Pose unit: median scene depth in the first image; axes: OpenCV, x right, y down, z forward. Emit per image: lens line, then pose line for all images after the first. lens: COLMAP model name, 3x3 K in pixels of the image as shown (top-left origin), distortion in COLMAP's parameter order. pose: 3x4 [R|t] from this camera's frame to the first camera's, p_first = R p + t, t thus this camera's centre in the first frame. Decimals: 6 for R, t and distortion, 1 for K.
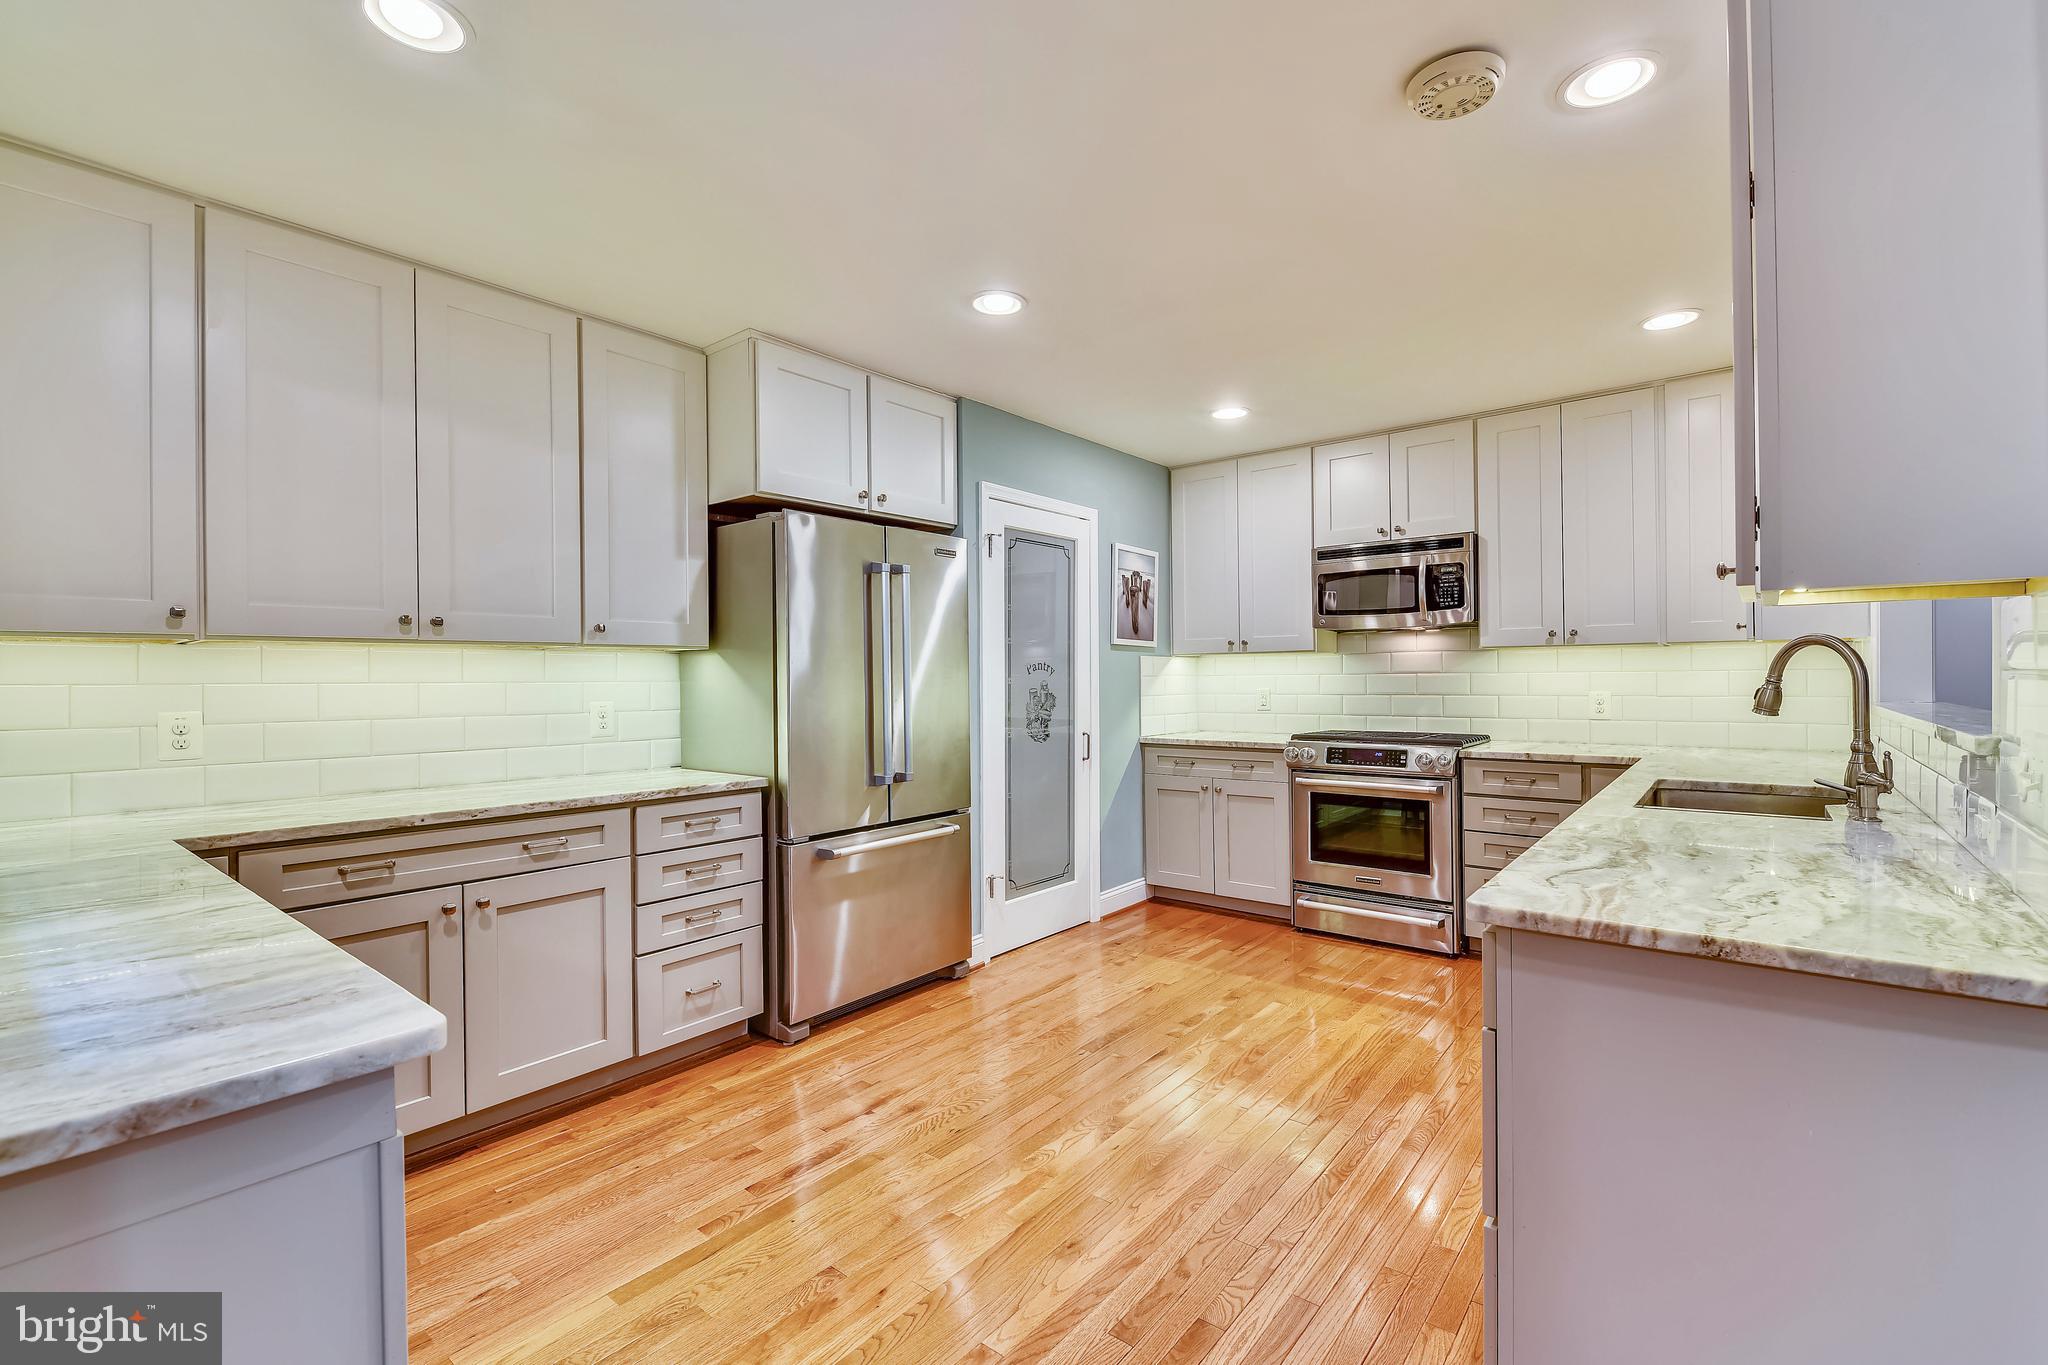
lens RADIAL K [[898.1, 0, 1025.8], [0, 898.1, 678.6], [0, 0, 1]] dist [-0.004253, -0.002375]
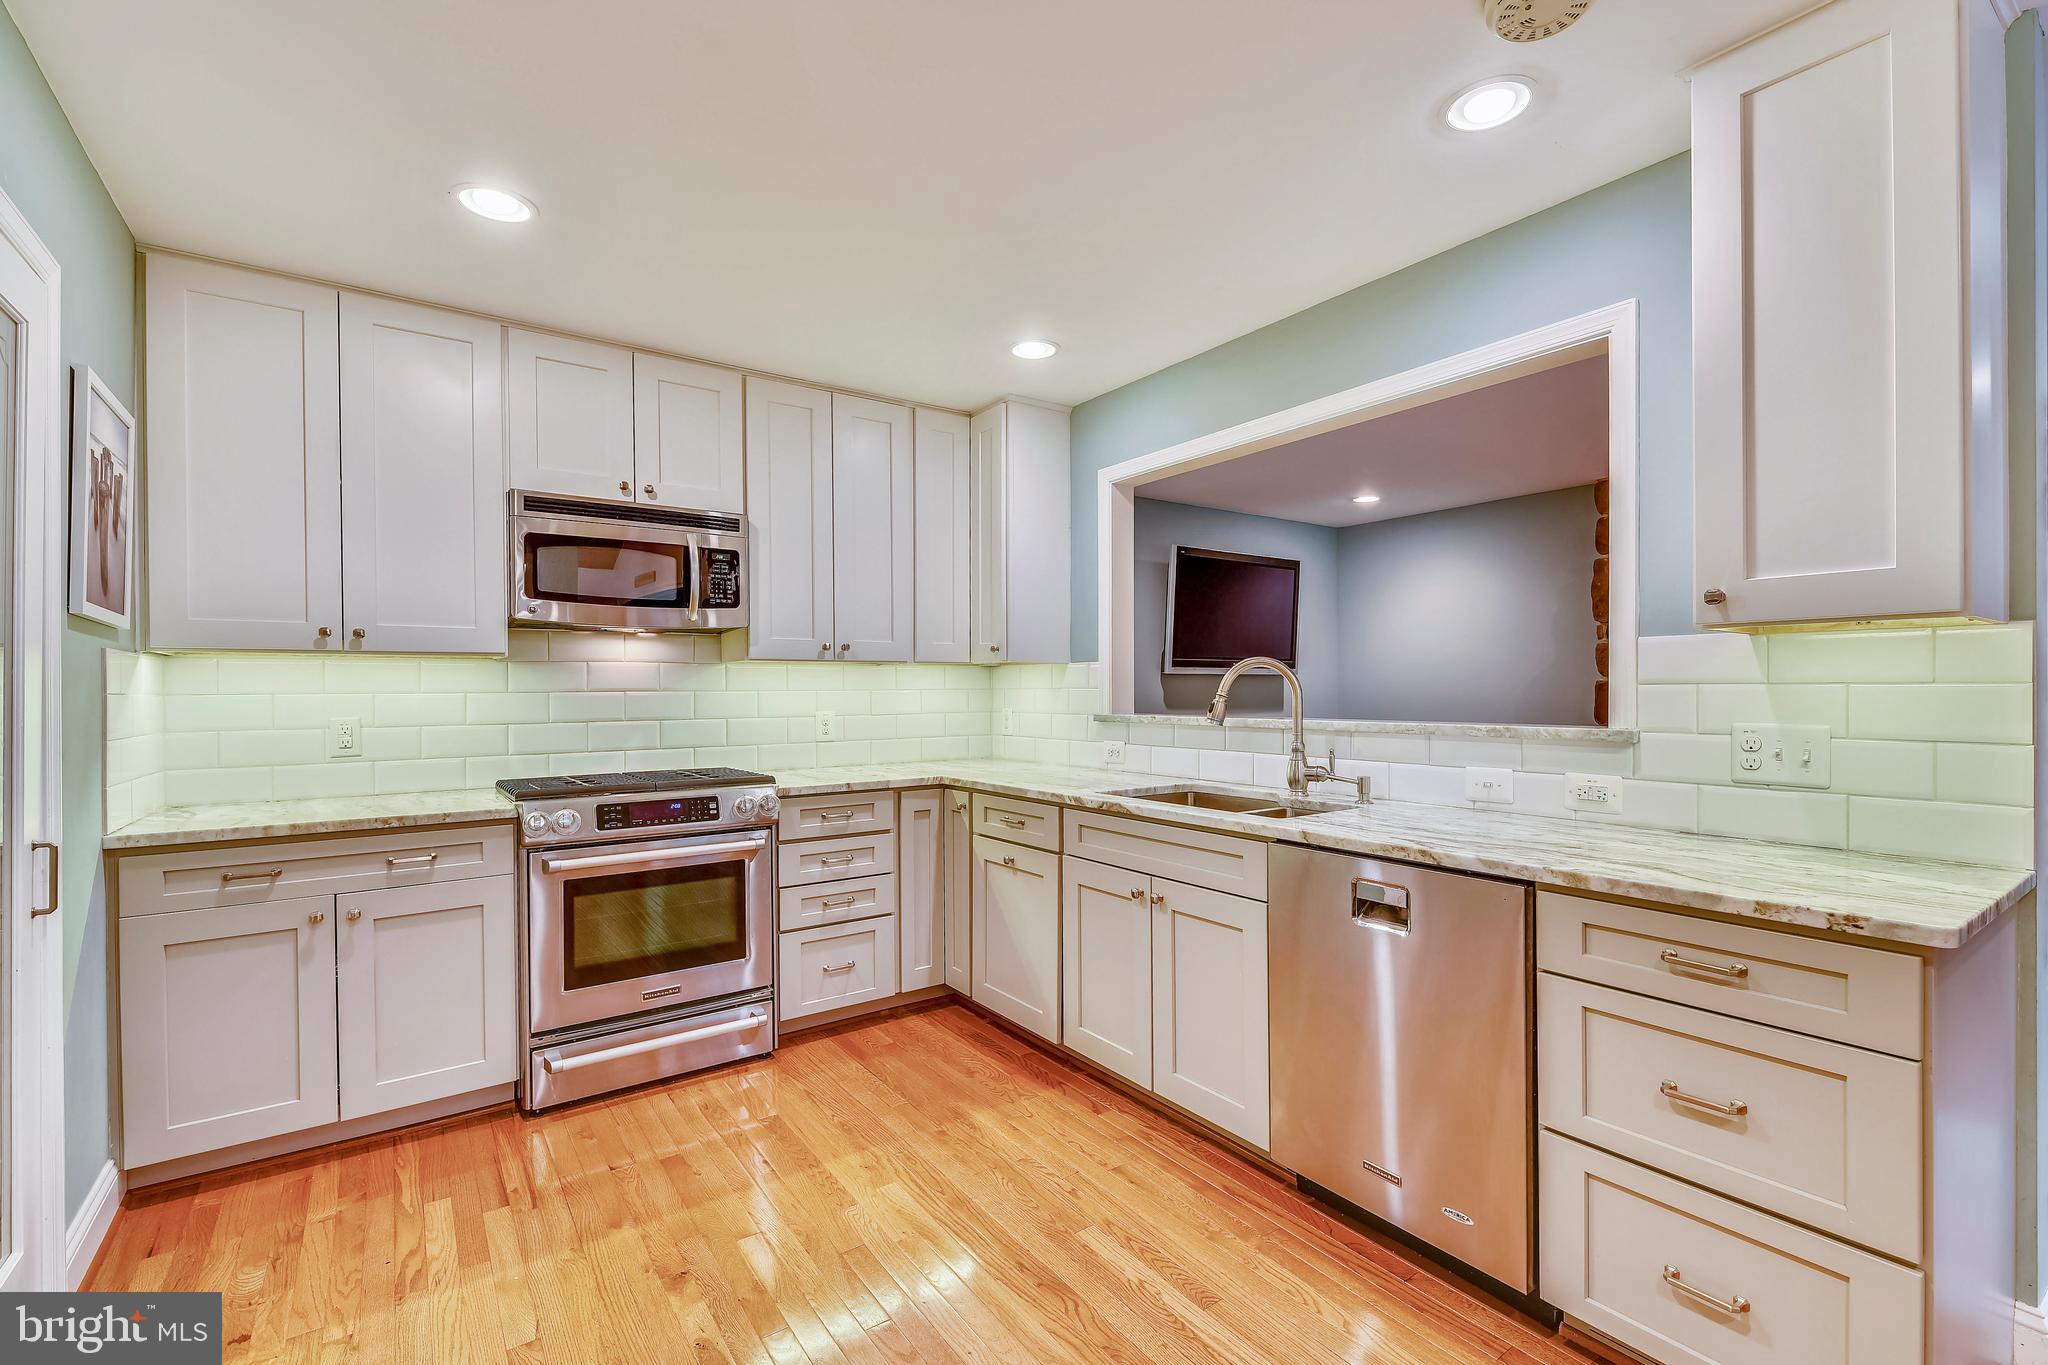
lens RADIAL K [[898.1, 0, 1038.3], [0, 898.1, 678.7], [0, 0, 1]] dist [-0.004253, -0.002375]
pose [[0.225050, 0.009844, 0.974297, -0.215504], [-0.003755, 0.999950, -0.009236, -0.009574], [-0.974340, -0.001580, 0.225076, 0.540725]]
